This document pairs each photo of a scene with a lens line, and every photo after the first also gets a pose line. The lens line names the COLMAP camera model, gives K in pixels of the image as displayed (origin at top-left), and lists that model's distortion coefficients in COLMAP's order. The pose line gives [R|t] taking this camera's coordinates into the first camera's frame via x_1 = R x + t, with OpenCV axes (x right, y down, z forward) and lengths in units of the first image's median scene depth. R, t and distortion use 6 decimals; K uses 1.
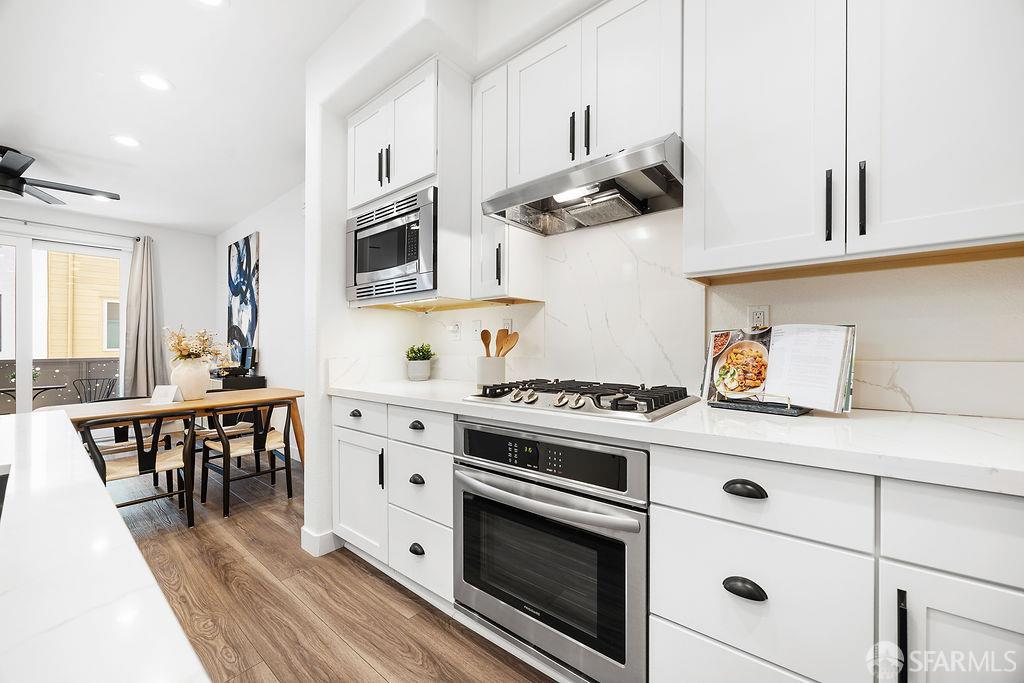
lens RADIAL K [[389.0, 0, 515.3], [0, 389.0, 340.5], [0, 0, 1]] dist [-0.004332, 0.000101]
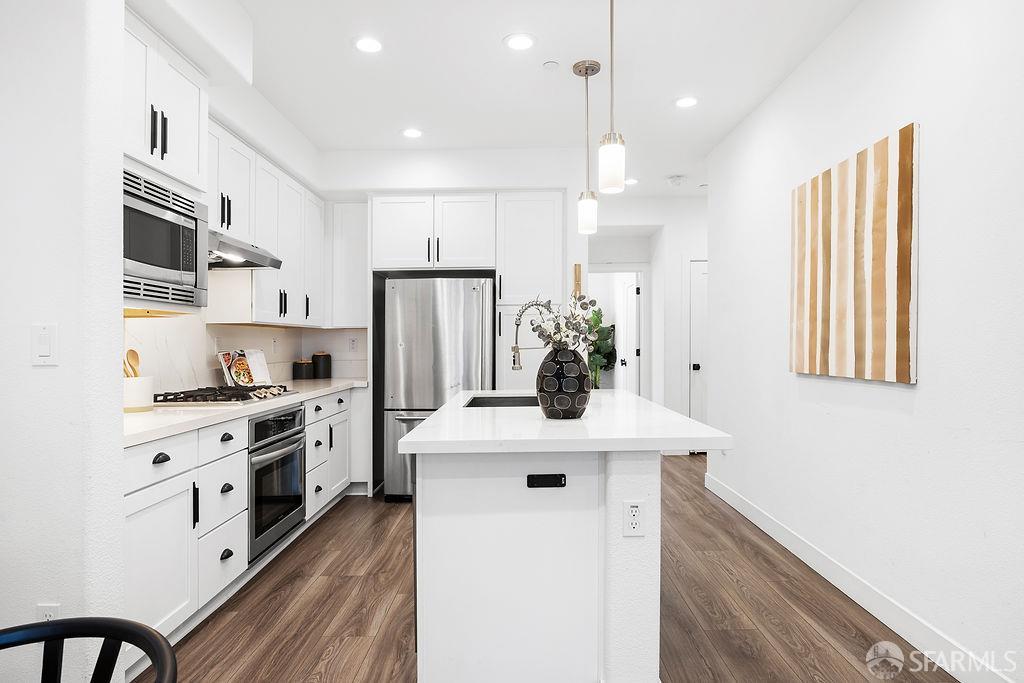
lens RADIAL K [[601.8, 0, 515.5], [0, 601.8, 357.1], [0, 0, 1]] dist [-0.000400, 0.001634]
pose [[-0.621446, -0.000112, 0.783457, -1.719960], [0.003688, 0.999988, 0.003068, -0.002888], [-0.783448, 0.004796, -0.621439, 1.183994]]
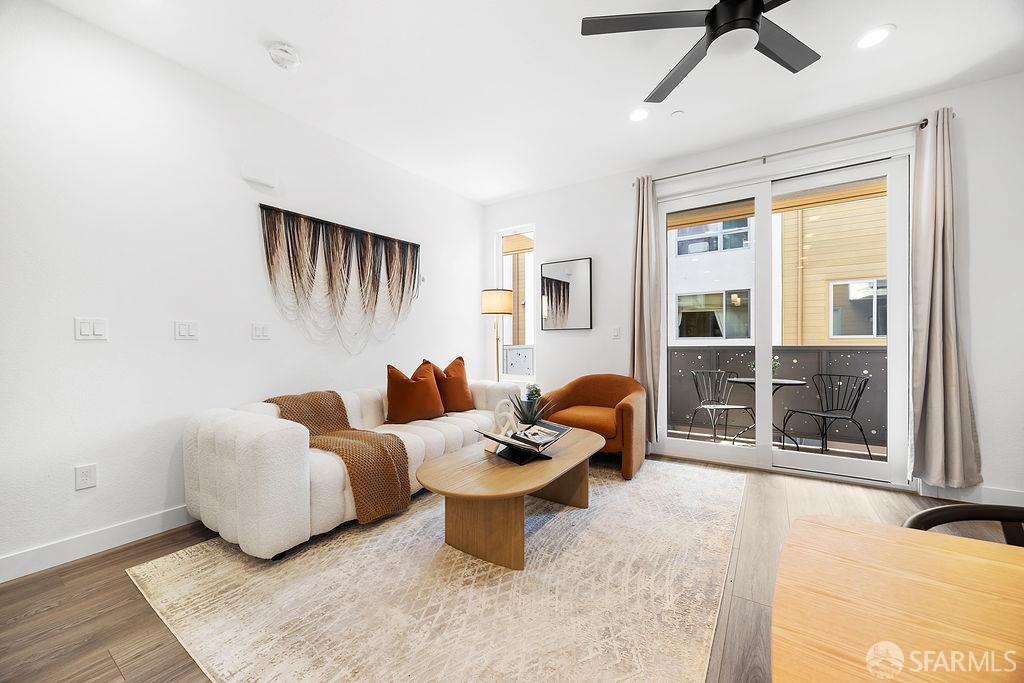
lens RADIAL K [[389.0, 0, 519.8], [0, 389.0, 350.9], [0, 0, 1]] dist [-0.004332, 0.000101]
pose [[0.101185, 0.032195, -0.994347, -1.299187], [0.023403, 0.999123, 0.034731, 0.045083], [0.994592, -0.026785, 0.100343, 1.028771]]
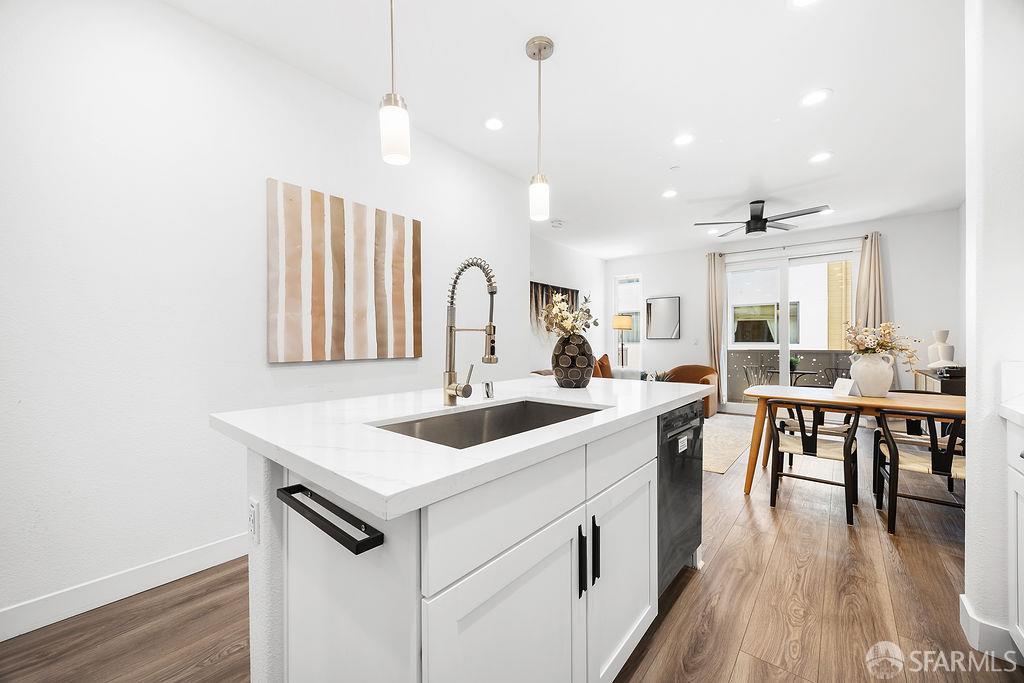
lens RADIAL K [[389.0, 0, 522.1], [0, 389.0, 342.0], [0, 0, 1]] dist [-0.004332, 0.000101]
pose [[-0.011953, 0.005406, -0.999914, 0.198301], [0.015686, 0.999863, 0.005218, -0.002725], [0.999806, -0.015622, -0.012036, 0.231239]]
